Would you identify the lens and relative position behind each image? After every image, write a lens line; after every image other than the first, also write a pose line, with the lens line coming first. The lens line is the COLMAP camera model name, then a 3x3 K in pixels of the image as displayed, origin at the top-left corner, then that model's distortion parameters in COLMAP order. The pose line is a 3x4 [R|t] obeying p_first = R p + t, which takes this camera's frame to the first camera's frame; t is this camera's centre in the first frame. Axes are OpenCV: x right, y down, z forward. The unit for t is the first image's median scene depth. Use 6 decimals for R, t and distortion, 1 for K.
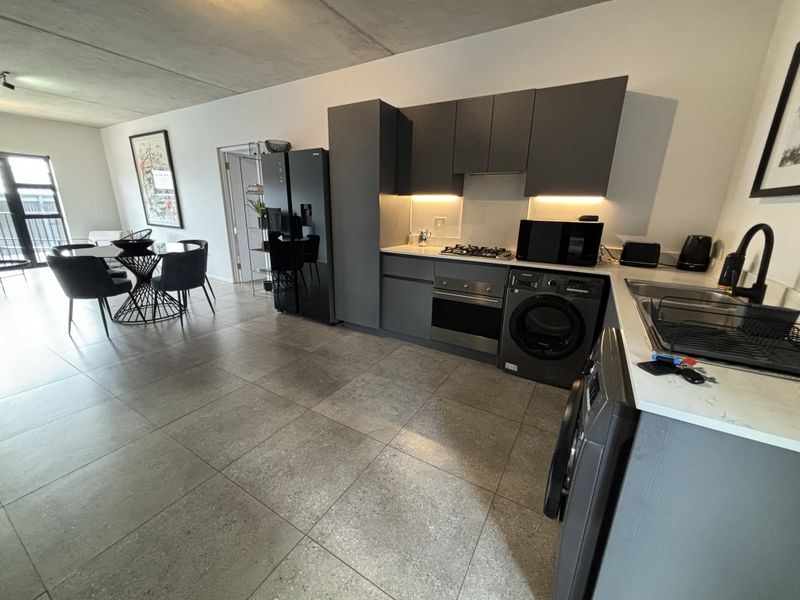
lens RADIAL K [[320.9, 0, 396.4], [0, 320.9, 300.0], [0, 0, 1]] dist [0.001018, 0.000125]
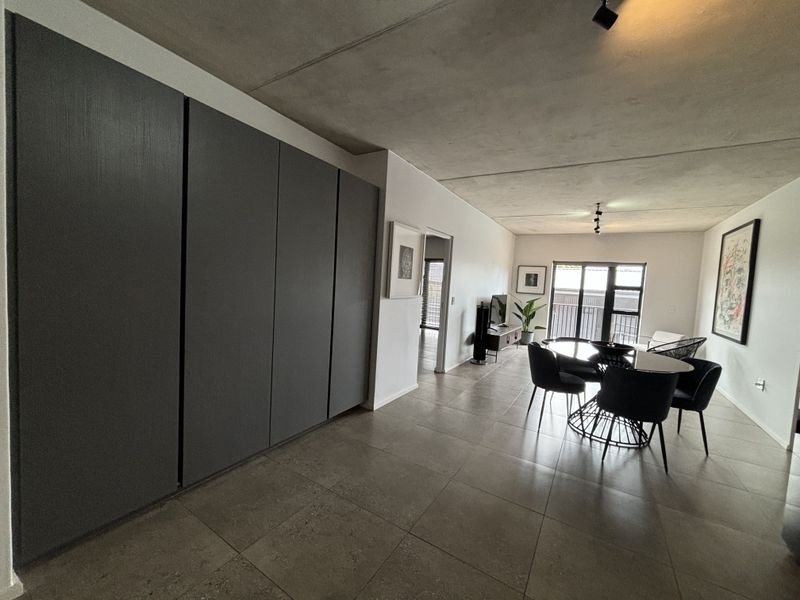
lens RADIAL K [[321.4, 0, 399.5], [0, 321.4, 298.5], [0, 0, 1]] dist [-0.000982, 0.000100]
pose [[-0.011801, 0.037150, -0.999240, 0.095597], [-0.340422, 0.939466, 0.038948, -0.148493], [0.940199, 0.340622, 0.001560, 0.423343]]
